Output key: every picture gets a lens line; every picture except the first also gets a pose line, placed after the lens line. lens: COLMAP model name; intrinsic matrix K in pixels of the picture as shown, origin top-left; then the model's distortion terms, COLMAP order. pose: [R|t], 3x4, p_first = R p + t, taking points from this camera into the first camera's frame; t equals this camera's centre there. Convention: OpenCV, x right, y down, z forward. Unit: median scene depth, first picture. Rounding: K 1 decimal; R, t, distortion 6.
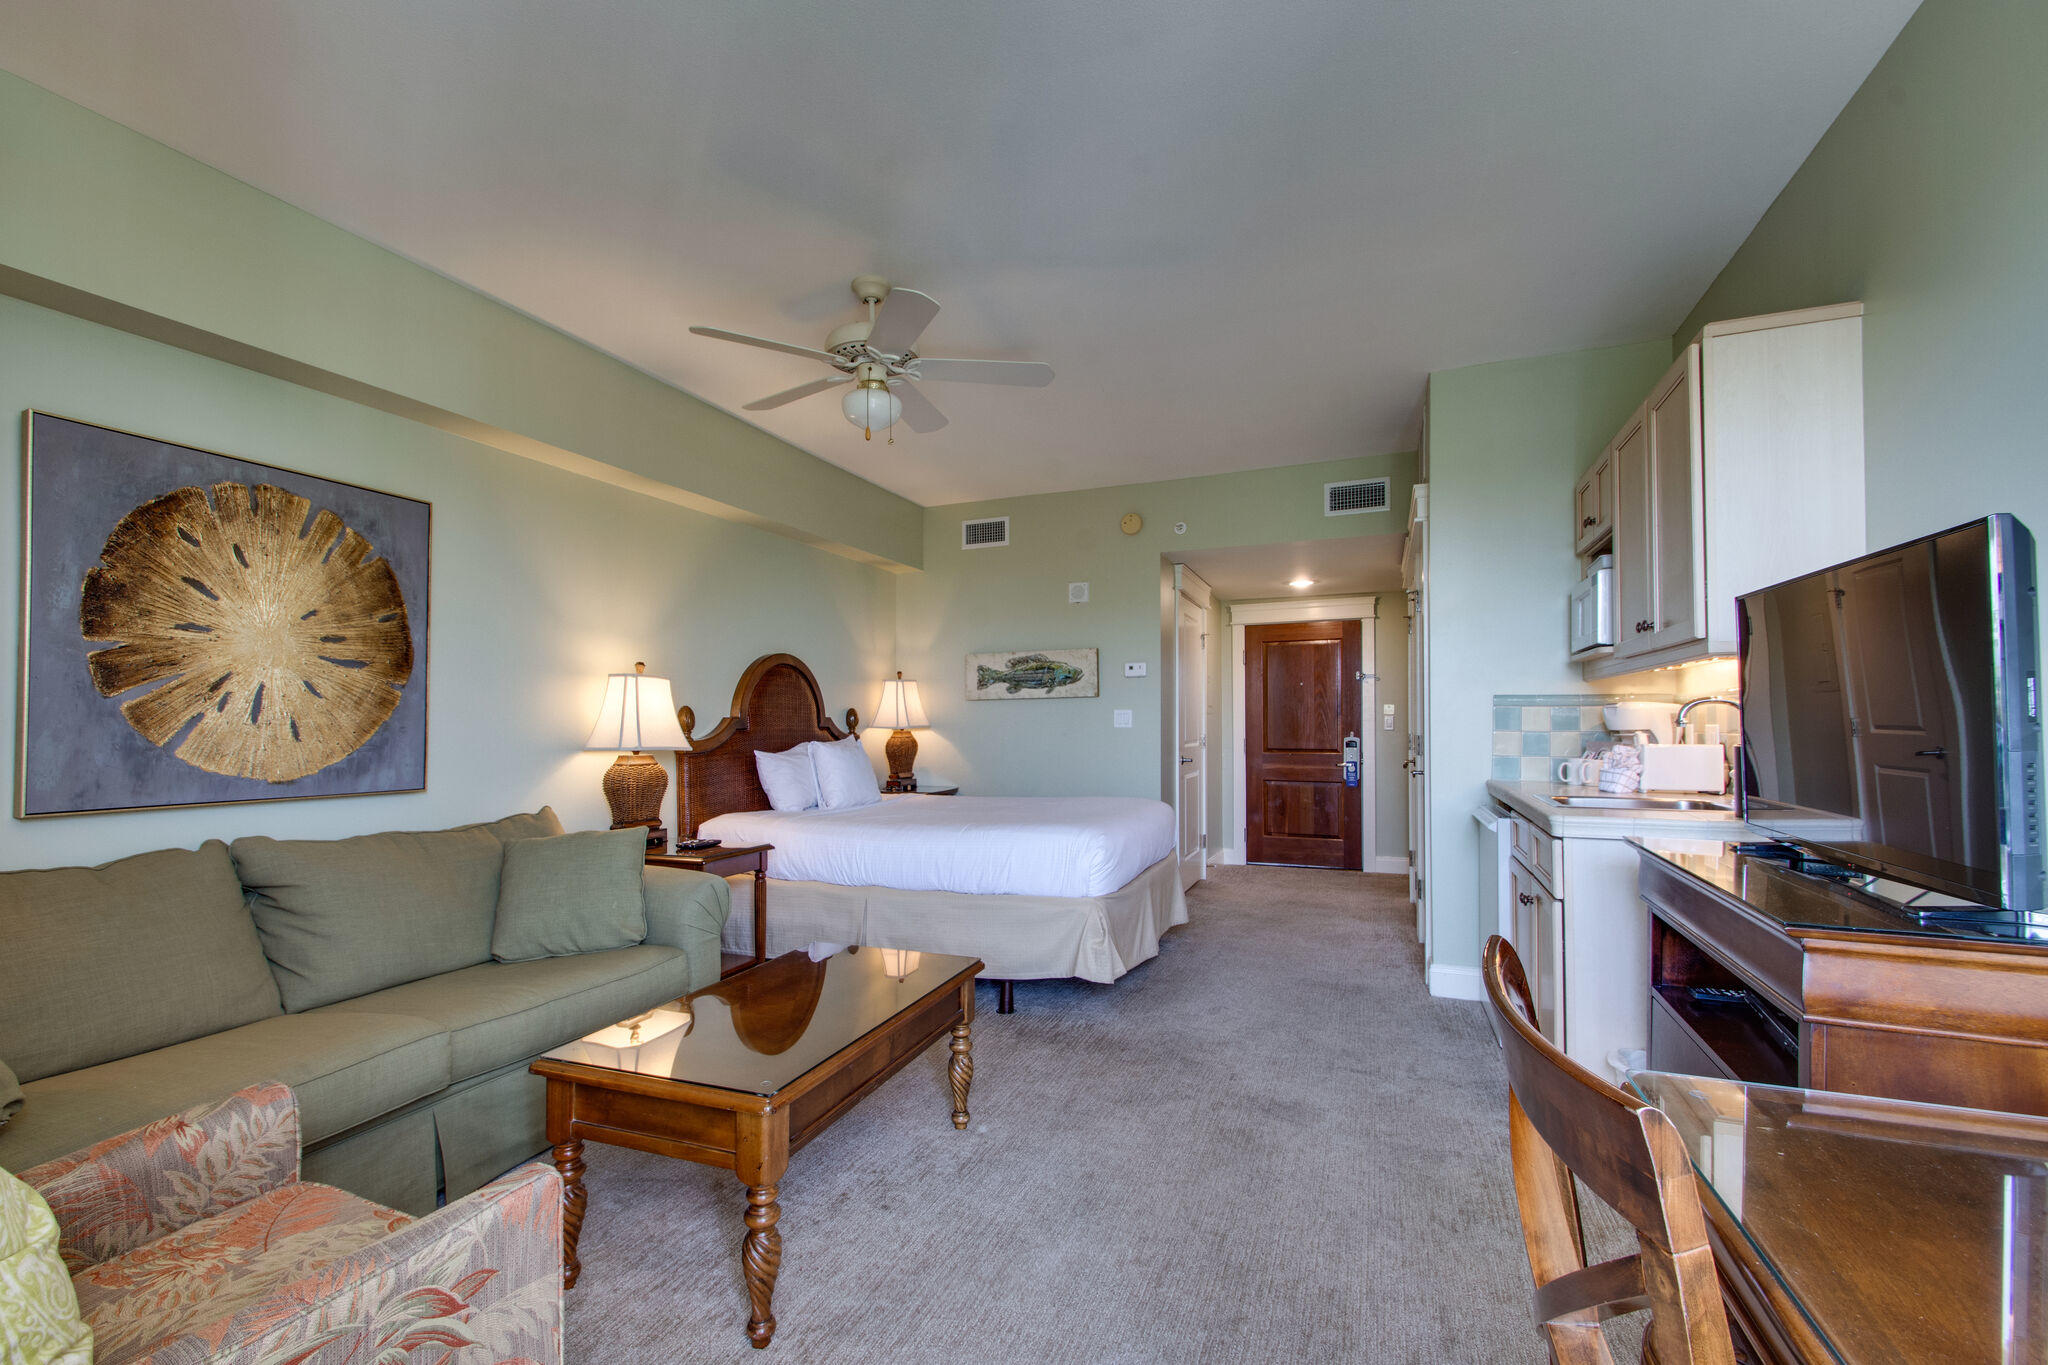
lens RADIAL K [[892.1, 0, 994.8], [0, 892.1, 718.7], [0, 0, 1]] dist [0.022682, -0.010902]
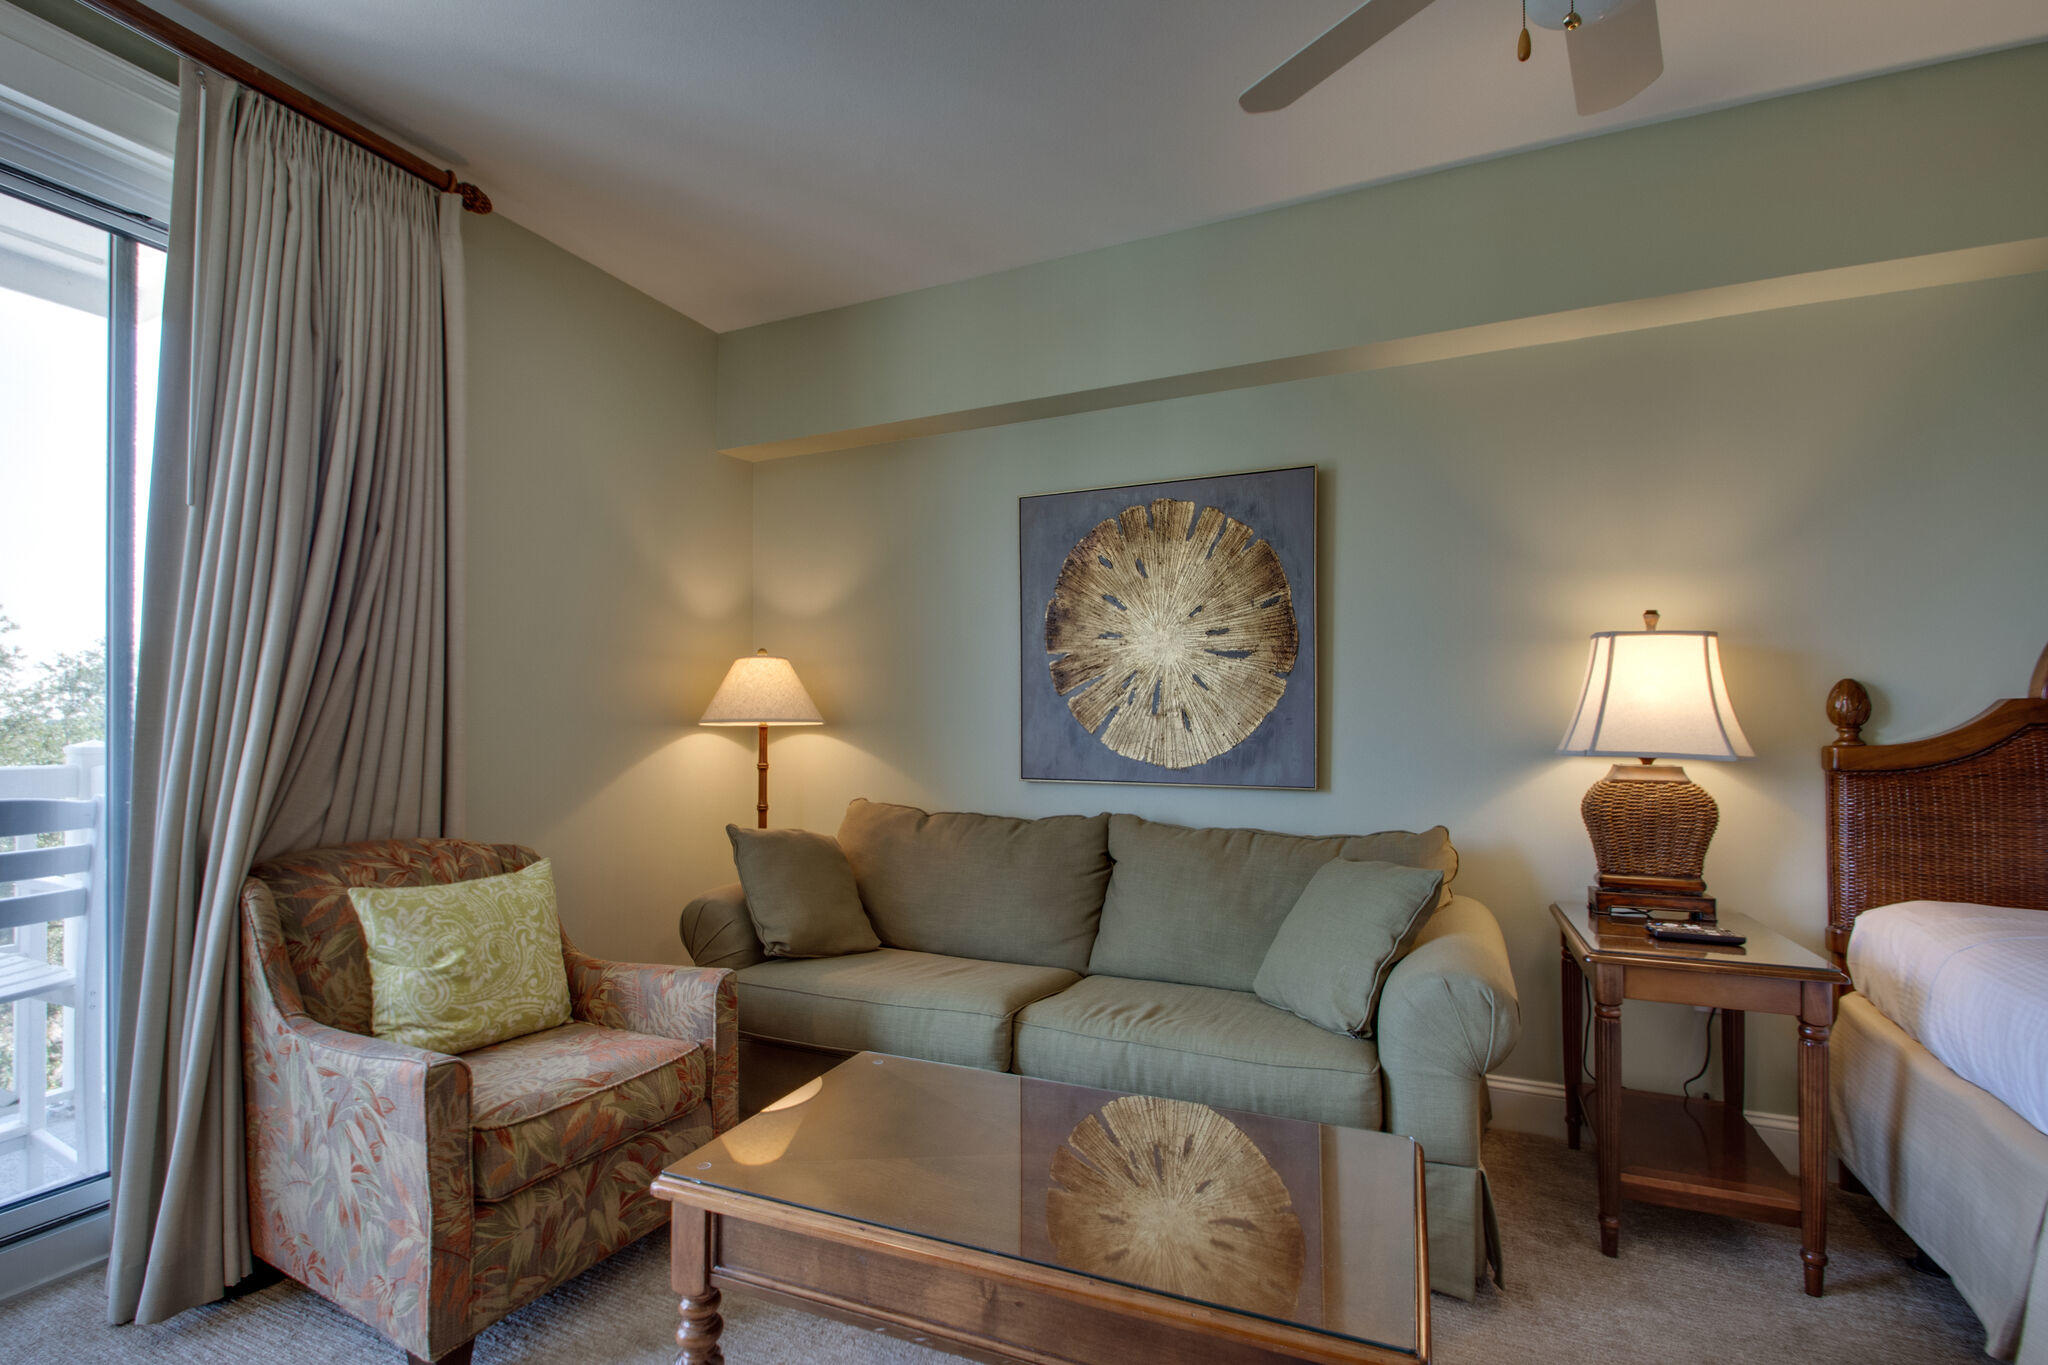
lens RADIAL K [[953.4, 0, 1001.5], [0, 953.4, 717.0], [0, 0, 1]] dist [0.016107, -0.013647]
pose [[-0.033639, -0.005717, -0.999418, 0.193628], [0.004992, 0.999970, -0.005888, 0.007283], [0.999422, -0.005187, -0.033610, 0.439194]]
